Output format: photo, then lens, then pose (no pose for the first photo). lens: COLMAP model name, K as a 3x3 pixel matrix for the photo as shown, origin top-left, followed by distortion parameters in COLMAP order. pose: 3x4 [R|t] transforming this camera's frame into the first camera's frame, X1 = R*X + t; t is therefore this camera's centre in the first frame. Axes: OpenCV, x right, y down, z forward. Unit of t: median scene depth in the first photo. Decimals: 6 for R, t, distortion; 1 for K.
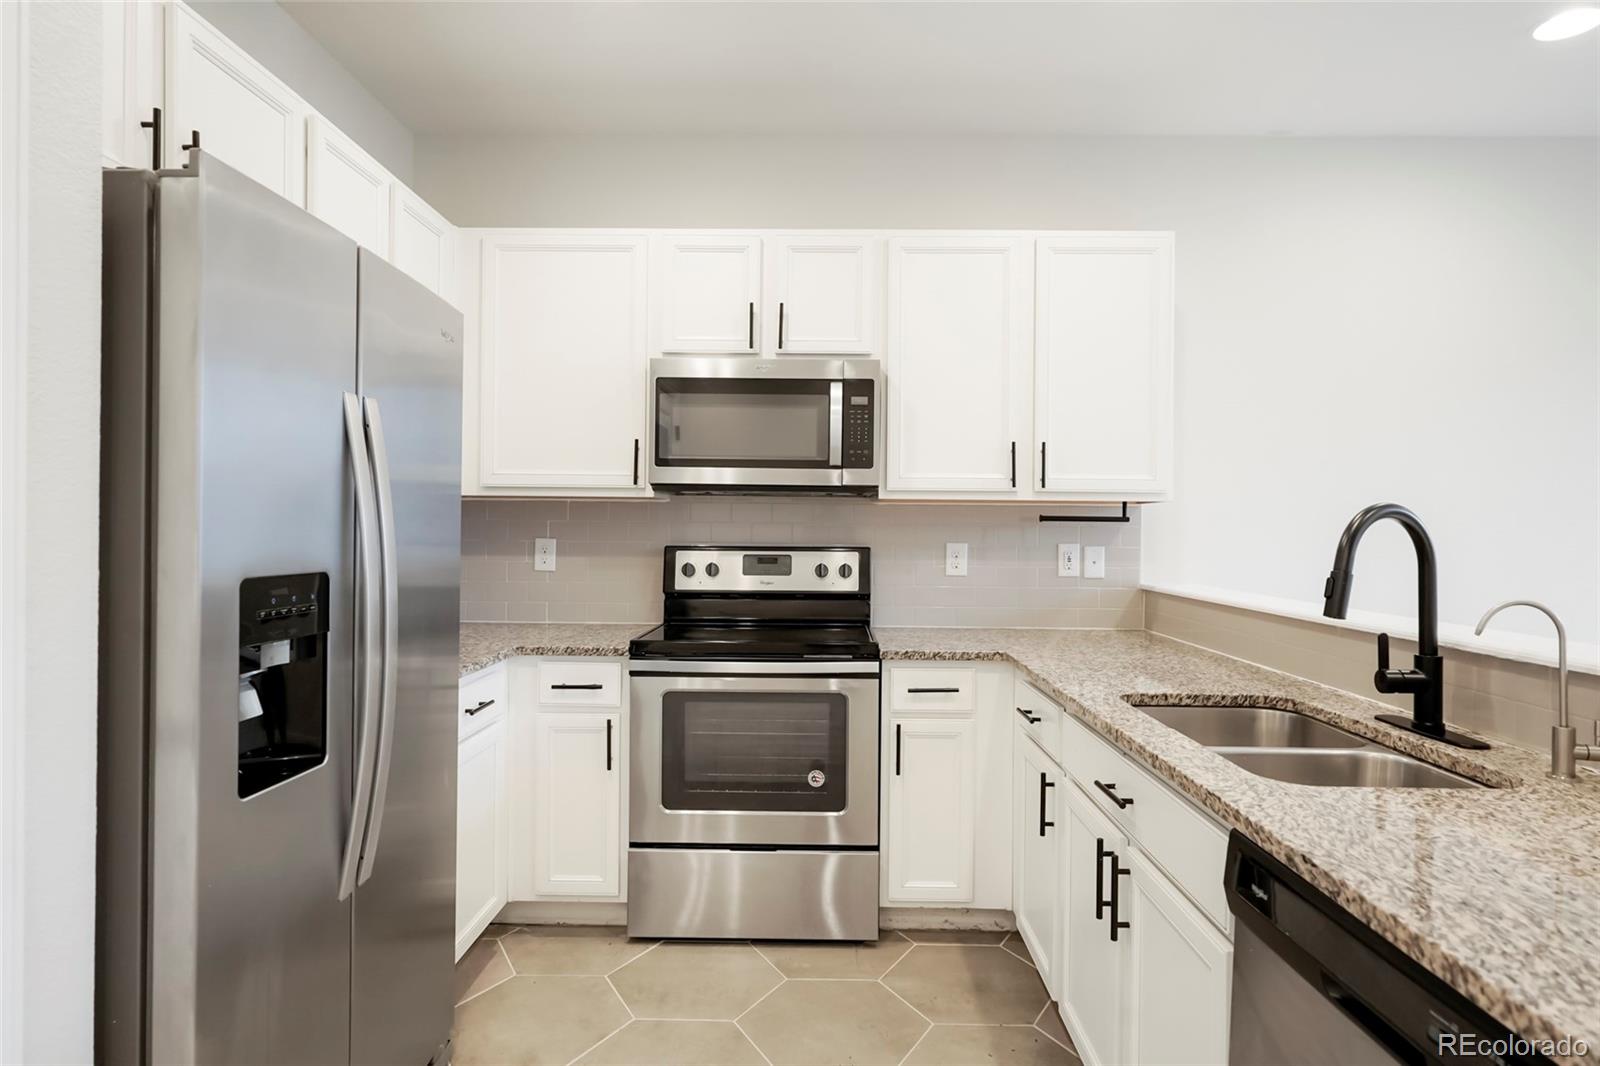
lens RADIAL K [[903.7, 0, 800.0], [0, 903.7, 533.0], [0, 0, 1]] dist [-0.003499, 0.002095]
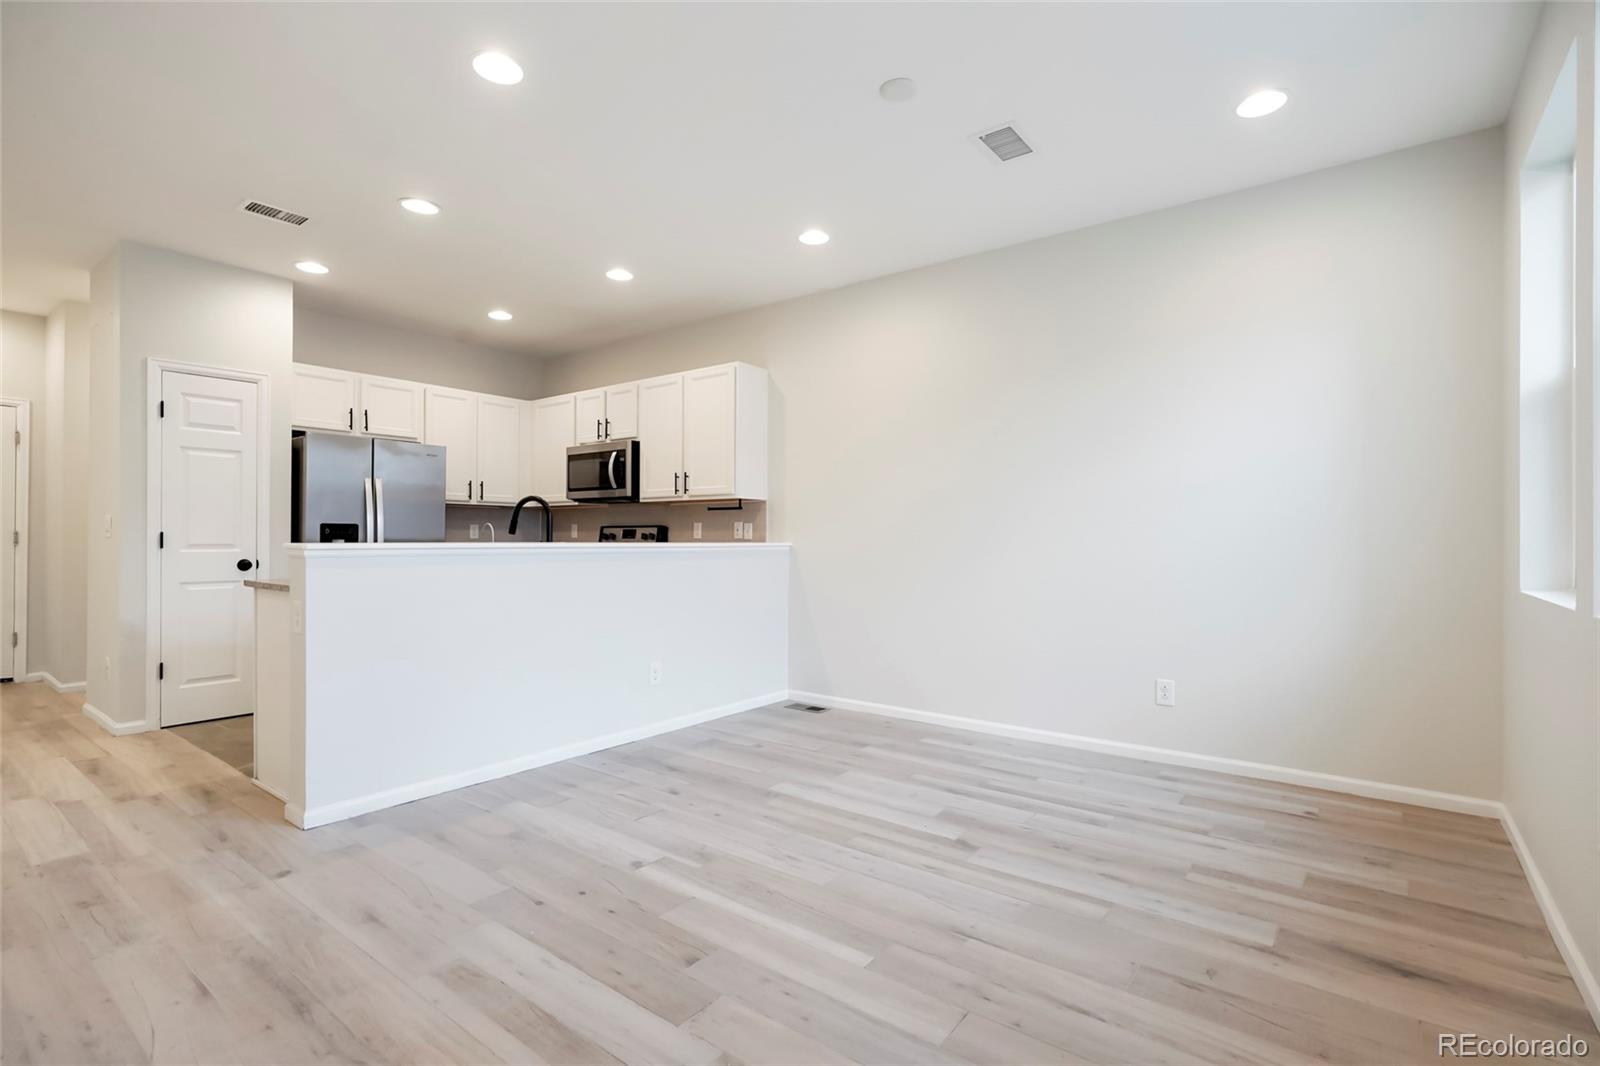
lens RADIAL K [[743.4, 0, 812.0], [0, 743.4, 534.9], [0, 0, 1]] dist [-0.002778, 0.000419]
pose [[0.807405, -0.009588, -0.589920, 1.620919], [0.001718, 0.999902, -0.013900, 0.073745], [0.589996, 0.010209, 0.807342, -0.228923]]
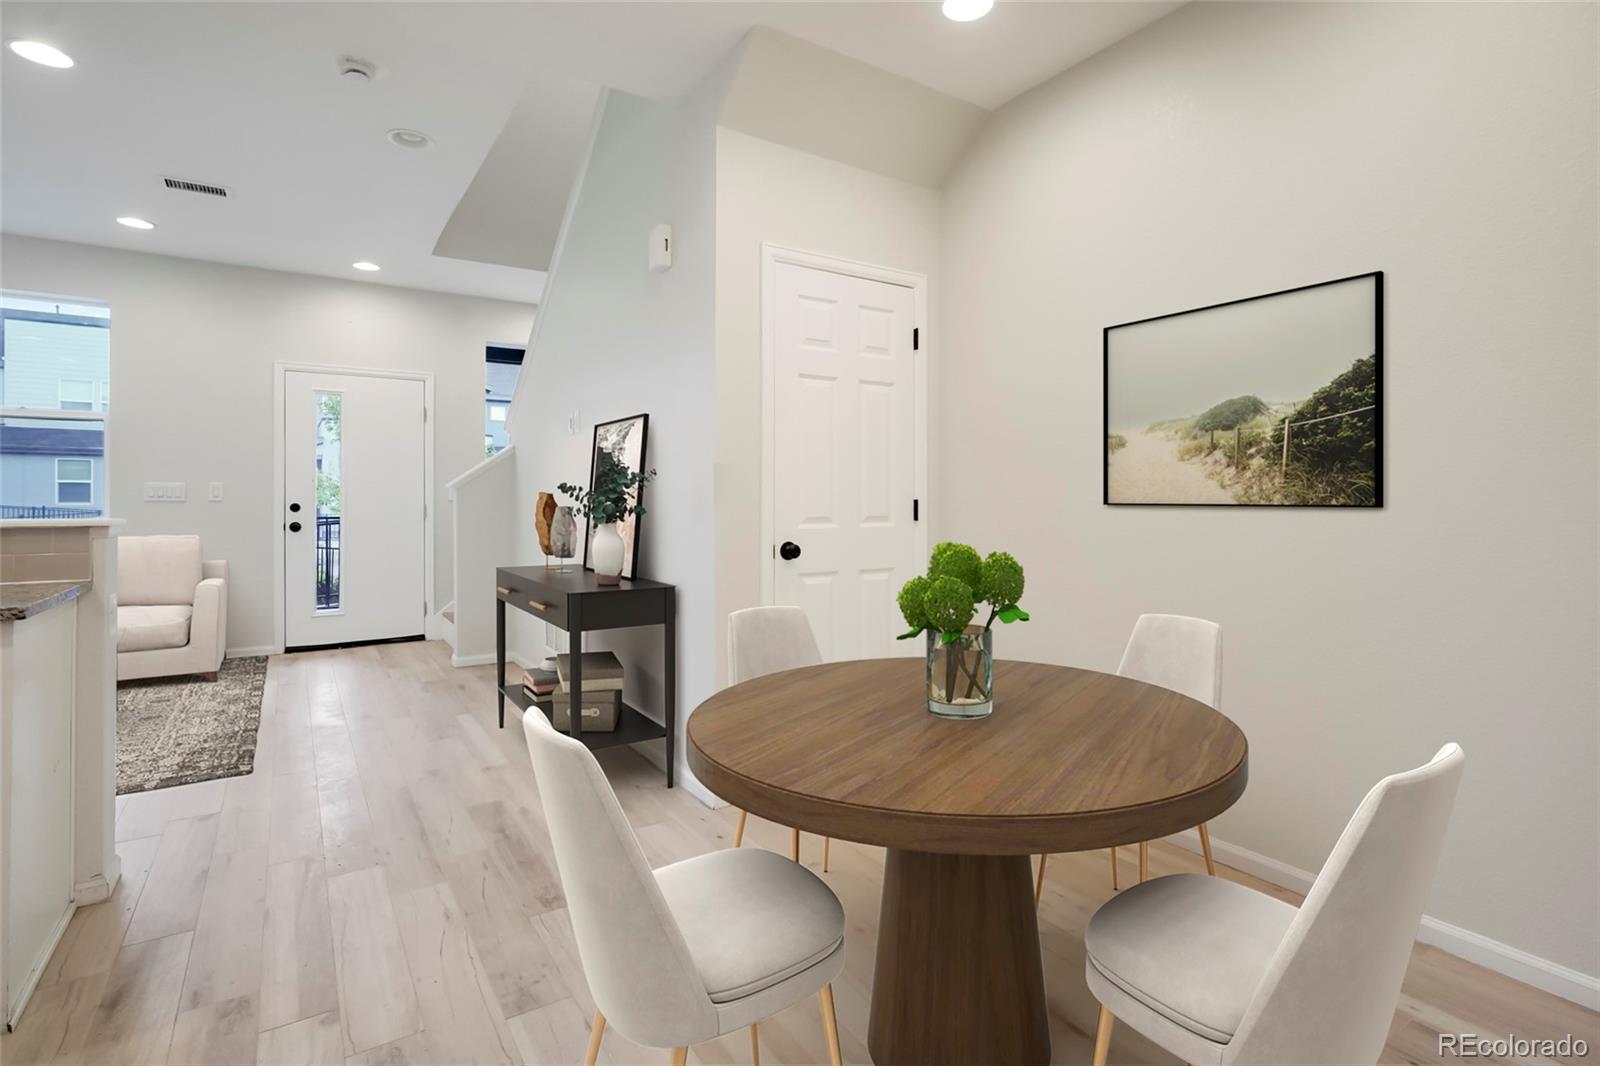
lens RADIAL K [[779.1, 0, 802.7], [0, 779.1, 502.8], [0, 0, 1]] dist [-0.000136, 0.000162]
pose [[-0.562704, -0.015984, 0.826504, -0.593530], [-0.006268, 0.999867, 0.015070, 0.037841], [-0.826634, 0.003300, -0.562730, 0.036415]]
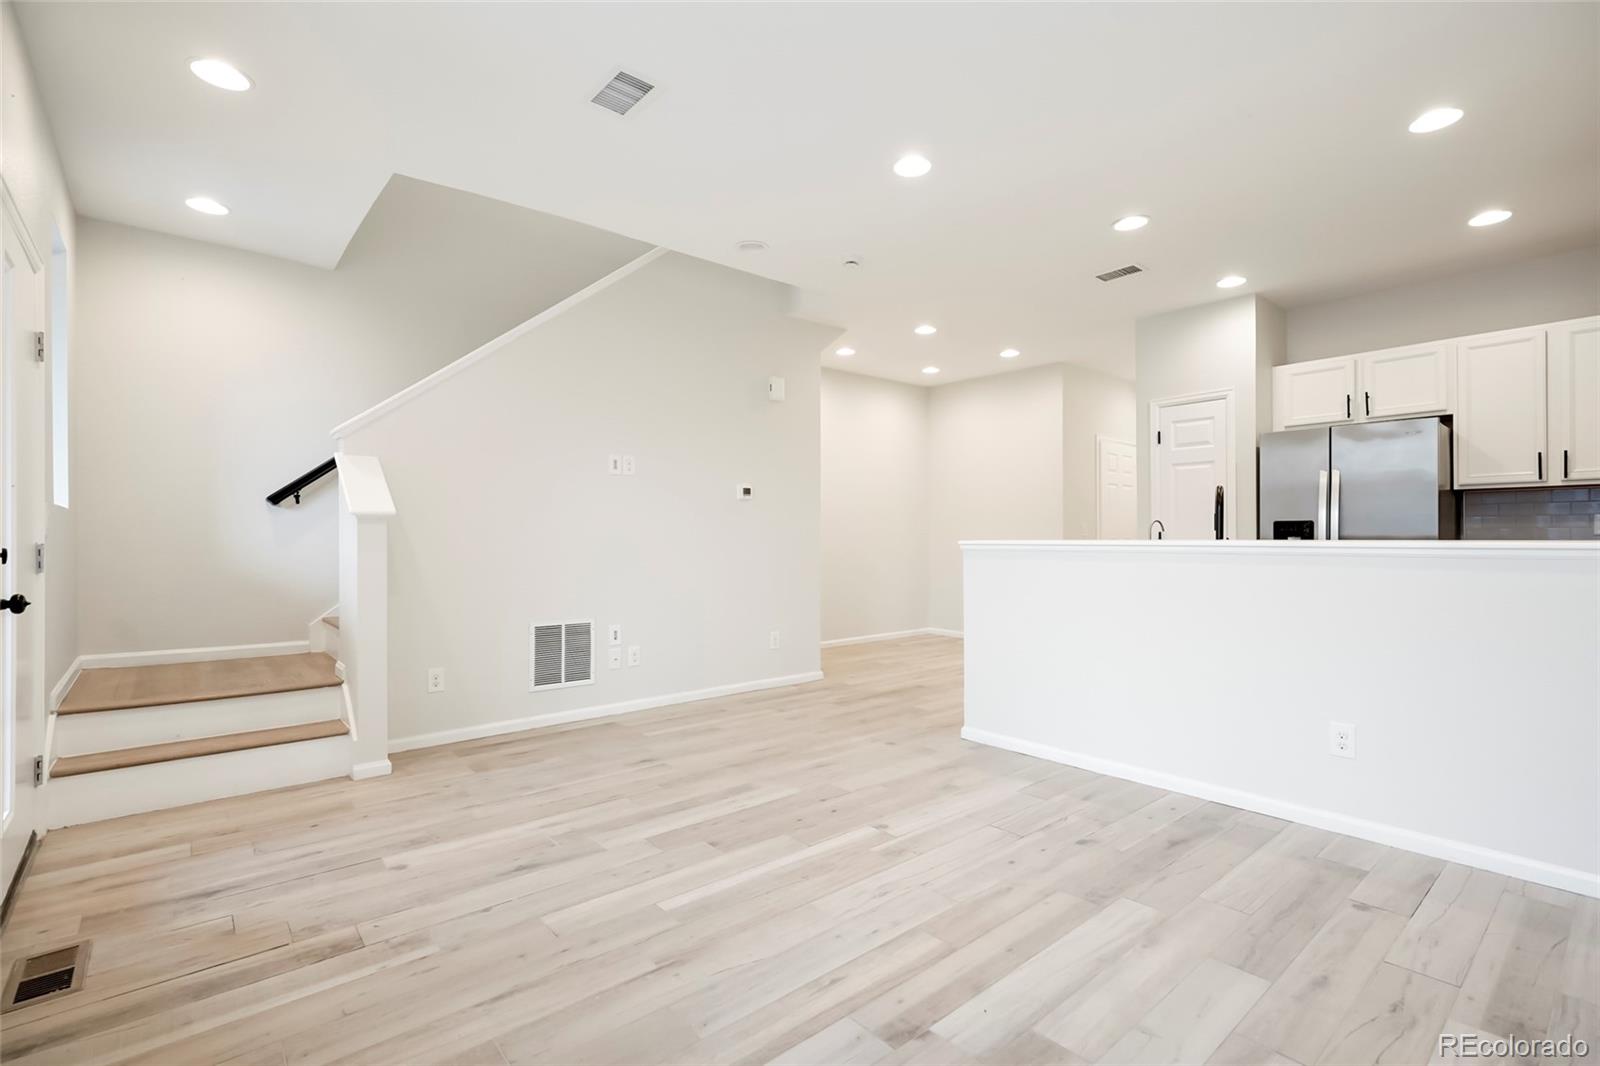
lens RADIAL K [[729.0, 0, 800.0], [0, 729.0, 533.0], [0, 0, 1]] dist [0.002230, 0.000681]
pose [[-0.746319, -0.010946, -0.665499, 1.659646], [-0.005714, 0.999933, -0.010040, 0.072513], [0.665564, -0.003690, -0.746332, 1.016583]]
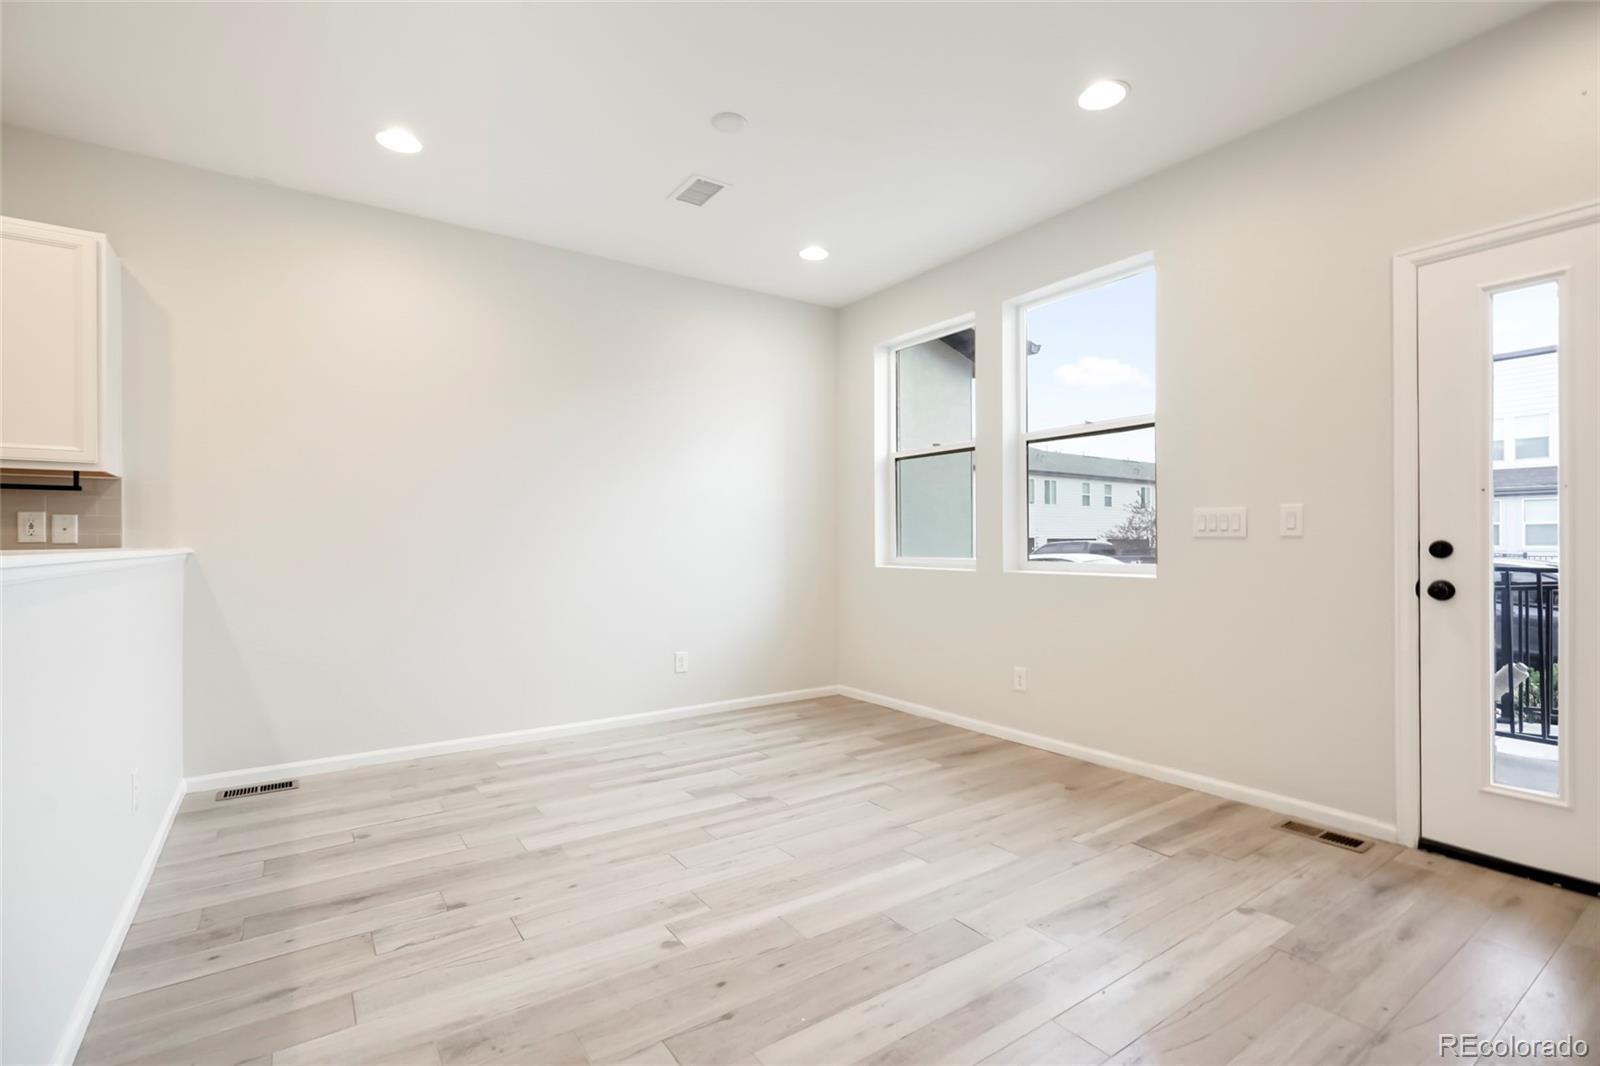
lens RADIAL K [[743.5, 0, 792.8], [0, 743.5, 542.3], [0, 0, 1]] dist [-0.002248, 0.000018]
pose [[0.813347, -0.011940, 0.581657, 0.616294], [0.012303, 0.999919, 0.003322, 0.066912], [-0.581649, 0.004454, 0.813427, -0.282936]]
